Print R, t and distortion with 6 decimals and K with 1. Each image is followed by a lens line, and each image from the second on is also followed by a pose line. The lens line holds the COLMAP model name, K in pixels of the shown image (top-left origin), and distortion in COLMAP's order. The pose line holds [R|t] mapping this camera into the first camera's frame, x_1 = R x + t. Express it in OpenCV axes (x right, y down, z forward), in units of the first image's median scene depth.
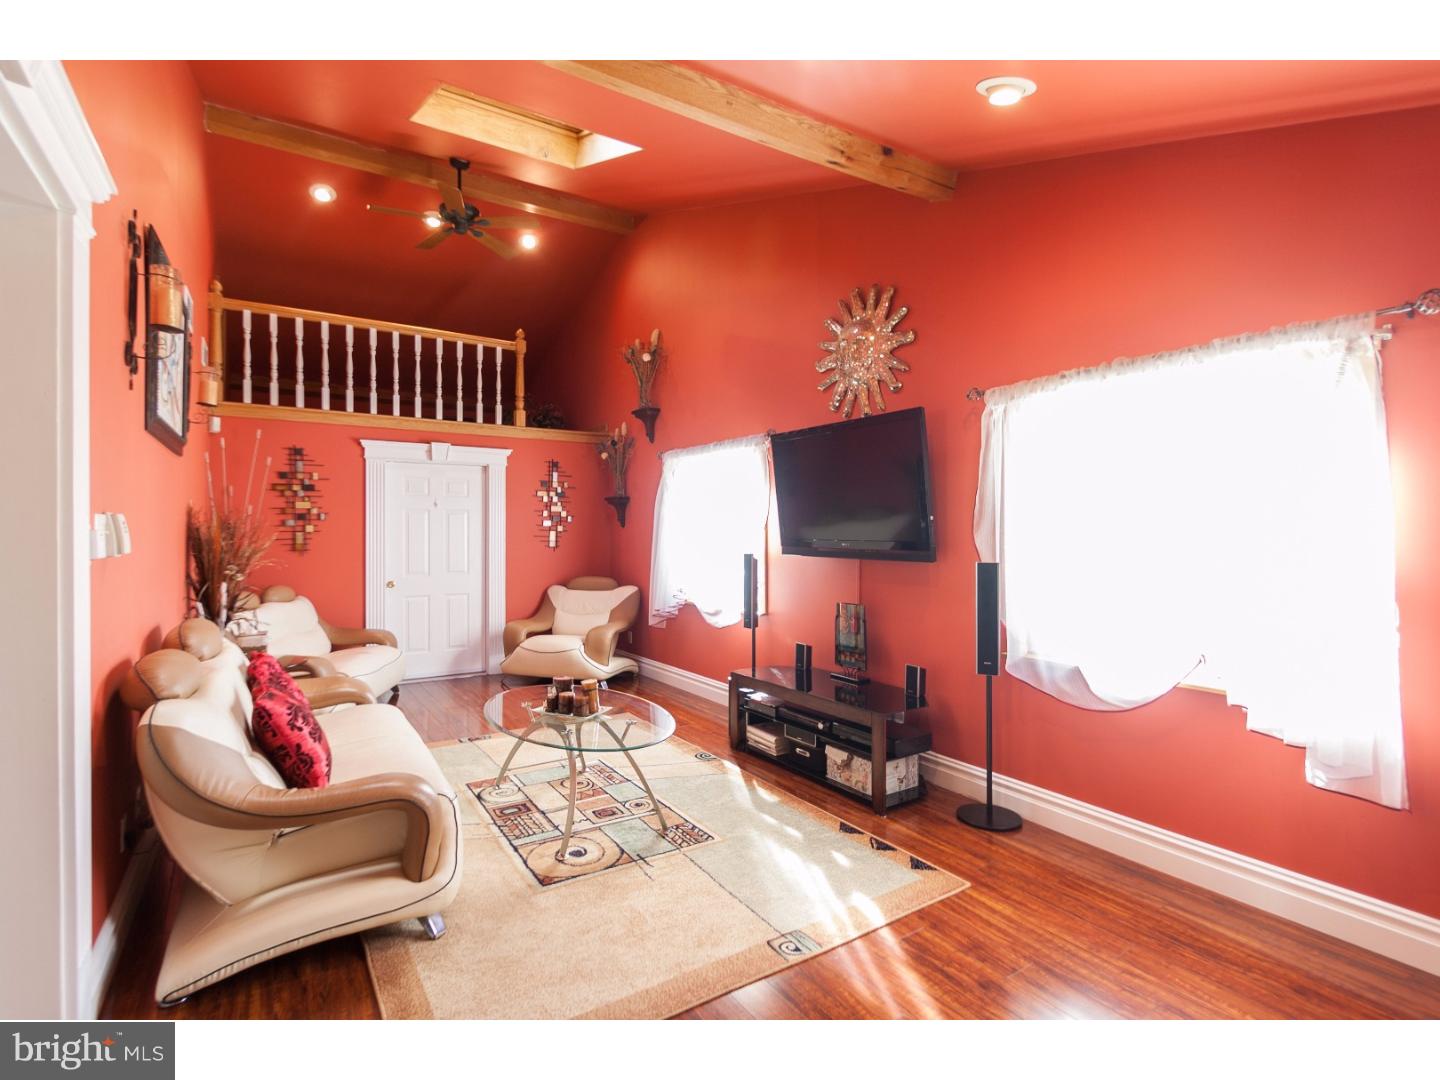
lens RADIAL K [[682.8, 0, 722.9], [0, 682.8, 555.2], [0, 0, 1]] dist [0.002507, -0.004999]
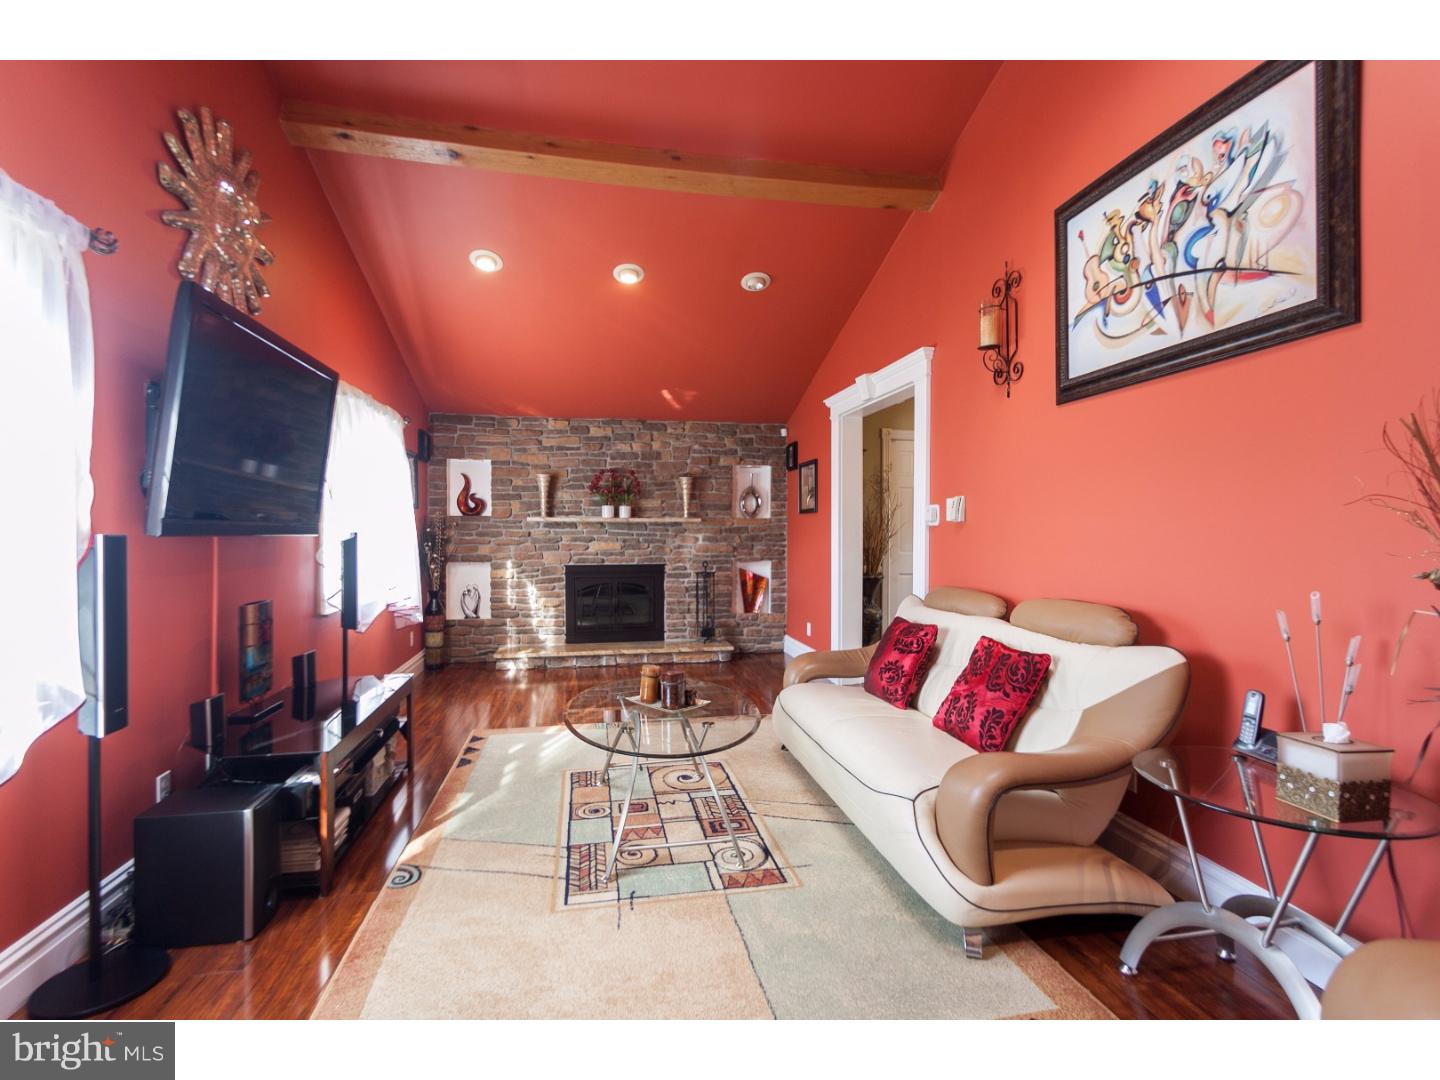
lens RADIAL K [[682.8, 0, 720.2], [0, 682.8, 532.3], [0, 0, 1]] dist [0.002507, -0.004999]
pose [[-0.924979, -0.004213, 0.379995, -0.633317], [0.006953, 0.999584, 0.028008, -0.022730], [-0.379955, 0.028549, -0.924564, 1.816232]]
